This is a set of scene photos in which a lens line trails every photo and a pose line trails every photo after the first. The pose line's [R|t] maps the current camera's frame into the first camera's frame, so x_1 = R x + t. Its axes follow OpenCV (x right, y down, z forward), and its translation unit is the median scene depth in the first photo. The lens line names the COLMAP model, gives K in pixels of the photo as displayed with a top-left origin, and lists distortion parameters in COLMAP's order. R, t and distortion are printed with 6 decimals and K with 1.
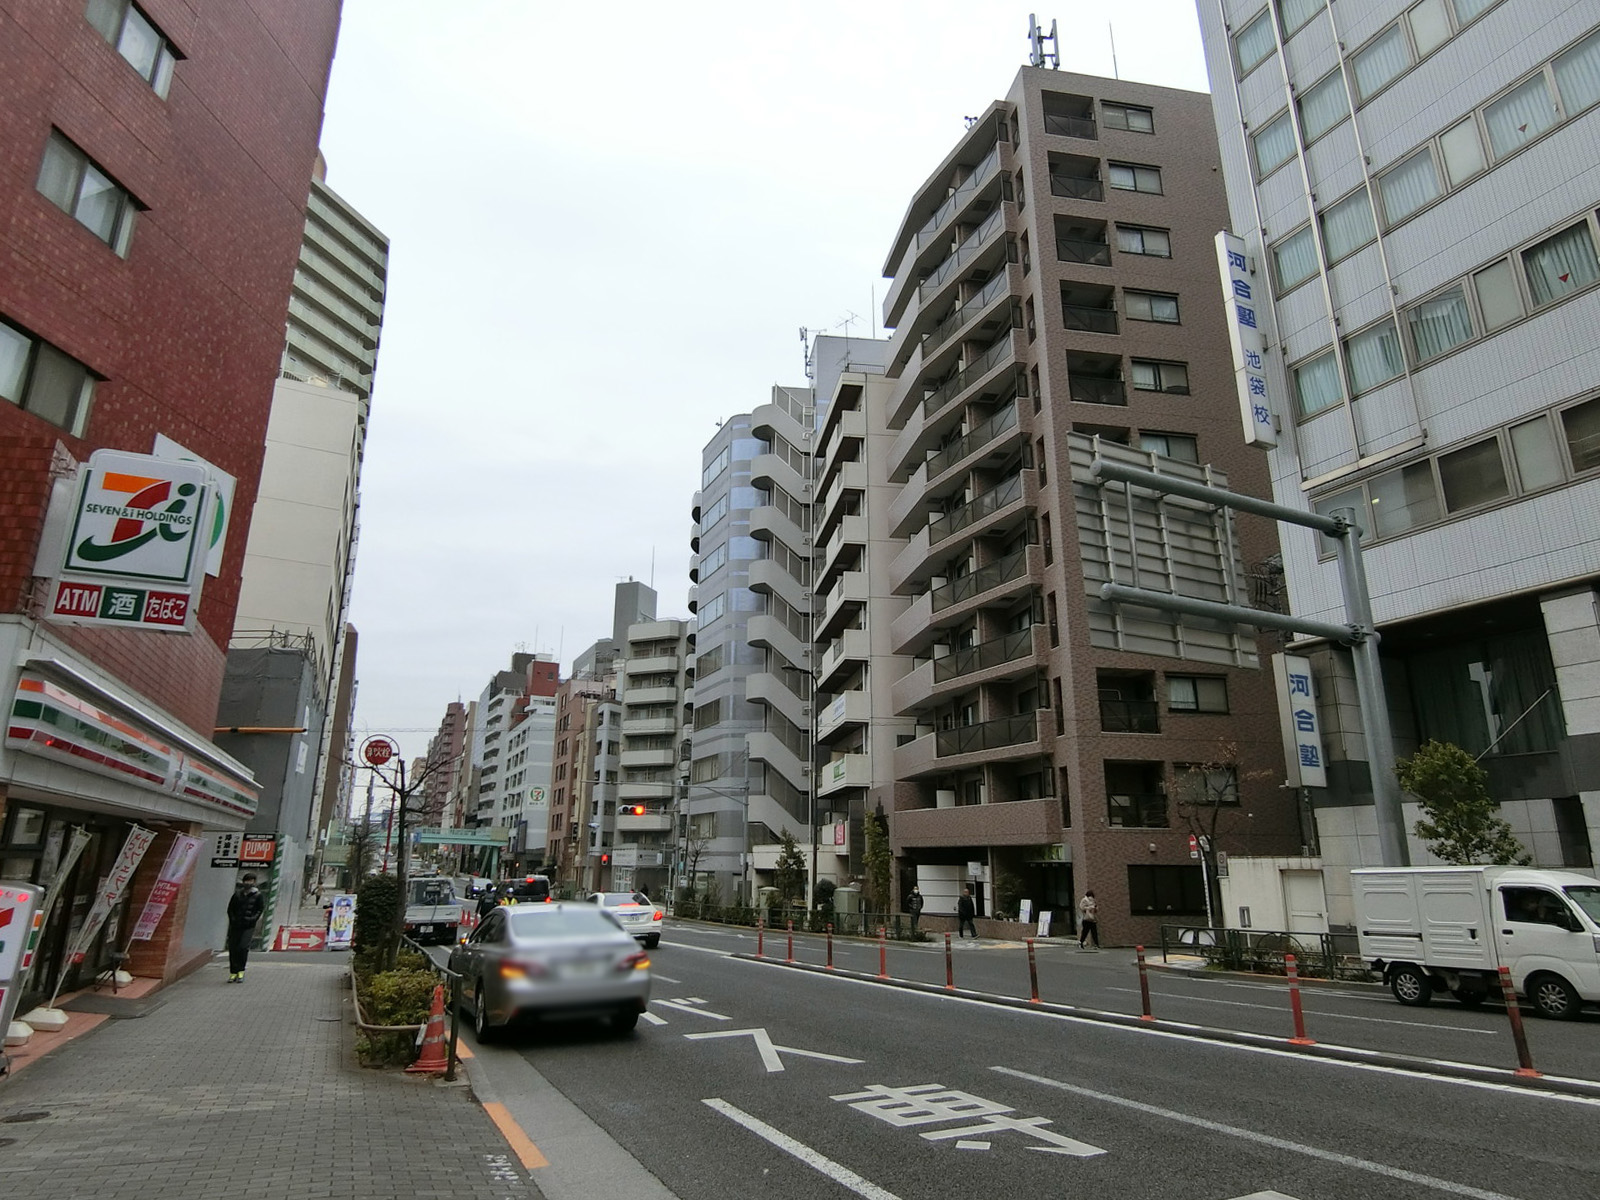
lens RADIAL K [[909.2, 0, 799.9], [0, 909.2, 608.5], [0, 0, 1]] dist [-0.003226, -0.002586]
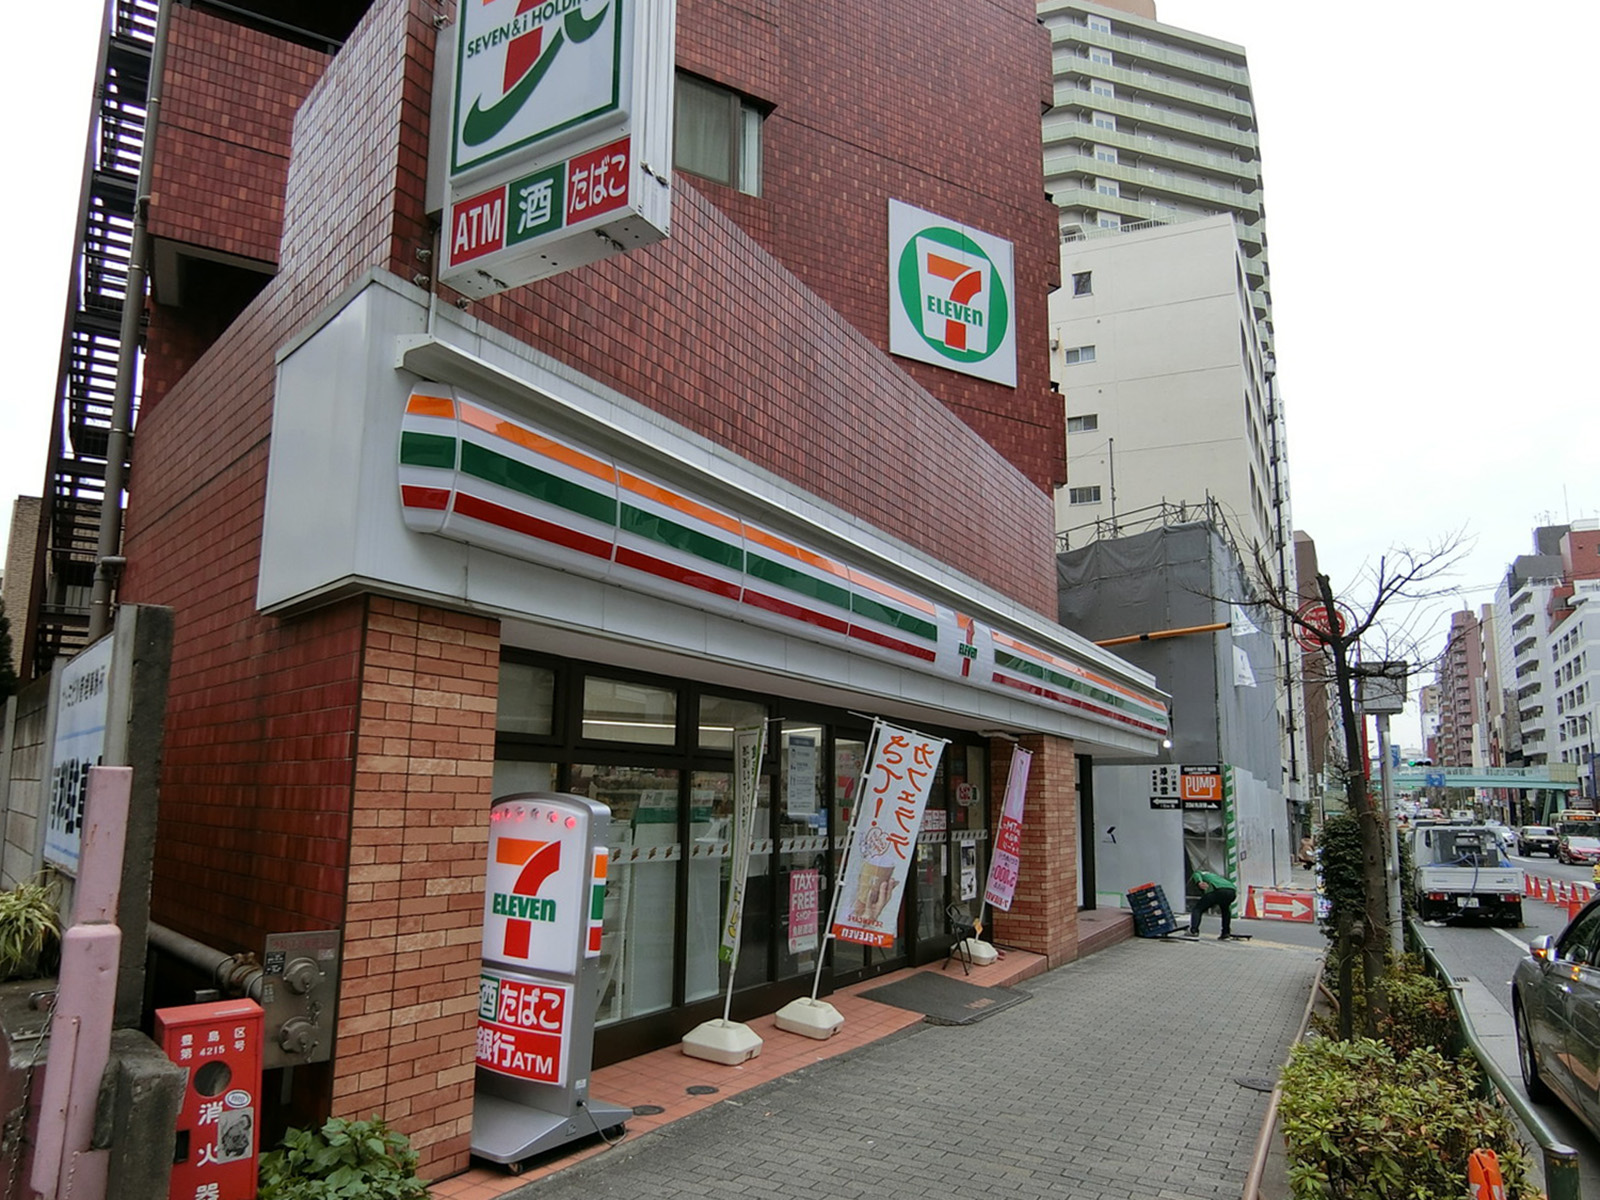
lens RADIAL K [[1062.8, 0, 763.4], [0, 1062.8, 649.9], [0, 0, 1]] dist [-0.026232, -0.002722]
pose [[0.574088, -0.118209, -0.810216, -0.078910], [0.213688, 0.976862, 0.008889, 0.068809], [0.790418, -0.178236, 0.586064, 0.214336]]
